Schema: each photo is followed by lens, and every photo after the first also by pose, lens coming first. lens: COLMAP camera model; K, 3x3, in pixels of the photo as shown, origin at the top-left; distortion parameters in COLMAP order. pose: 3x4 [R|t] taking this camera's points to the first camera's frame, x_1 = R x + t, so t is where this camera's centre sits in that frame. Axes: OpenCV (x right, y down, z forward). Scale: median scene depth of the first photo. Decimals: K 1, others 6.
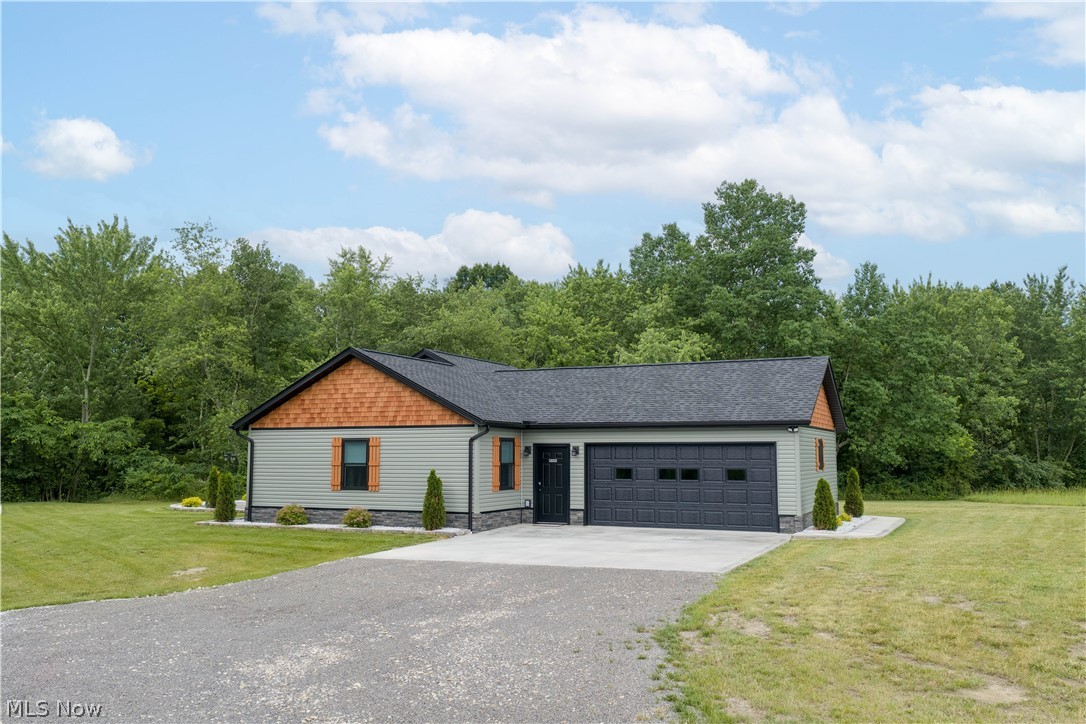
lens RADIAL K [[910.8, 0, 543.0], [0, 910.8, 362.0], [0, 0, 1]] dist [0.035683, -0.091258]
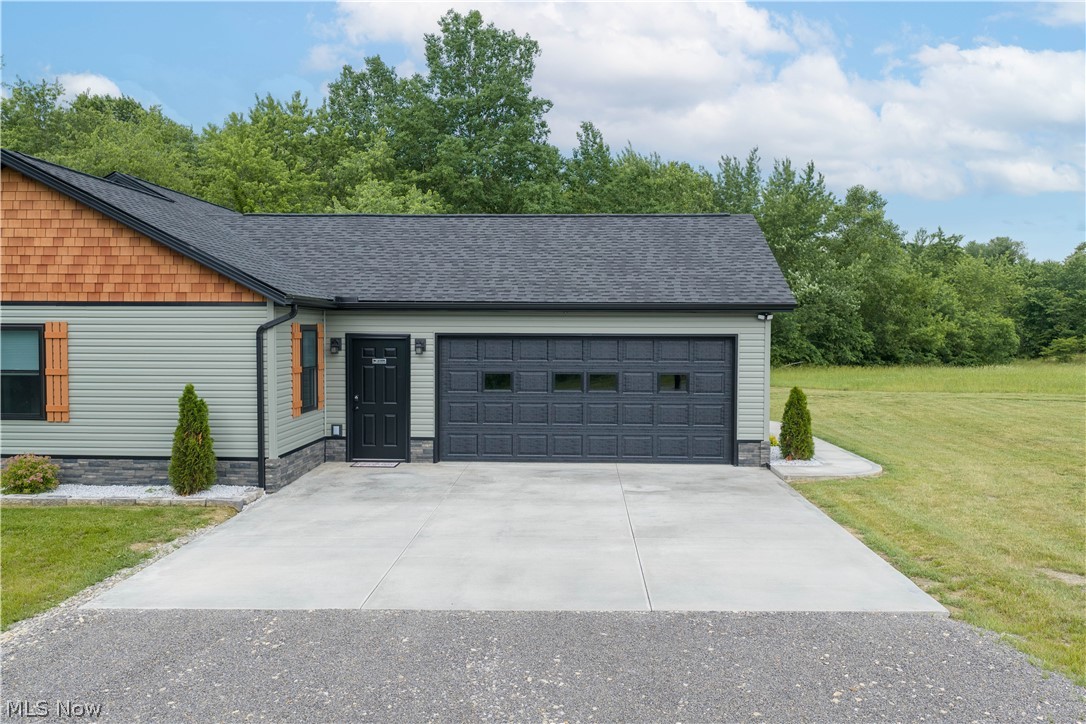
lens RADIAL K [[902.5, 0, 544.2], [0, 902.5, 365.0], [0, 0, 1]] dist [0.025877, -0.048576]
pose [[0.922414, -0.012592, 0.385996, -0.122857], [-0.043765, 0.989622, 0.136869, 0.021627], [-0.383714, -0.143143, 0.912290, 0.393402]]
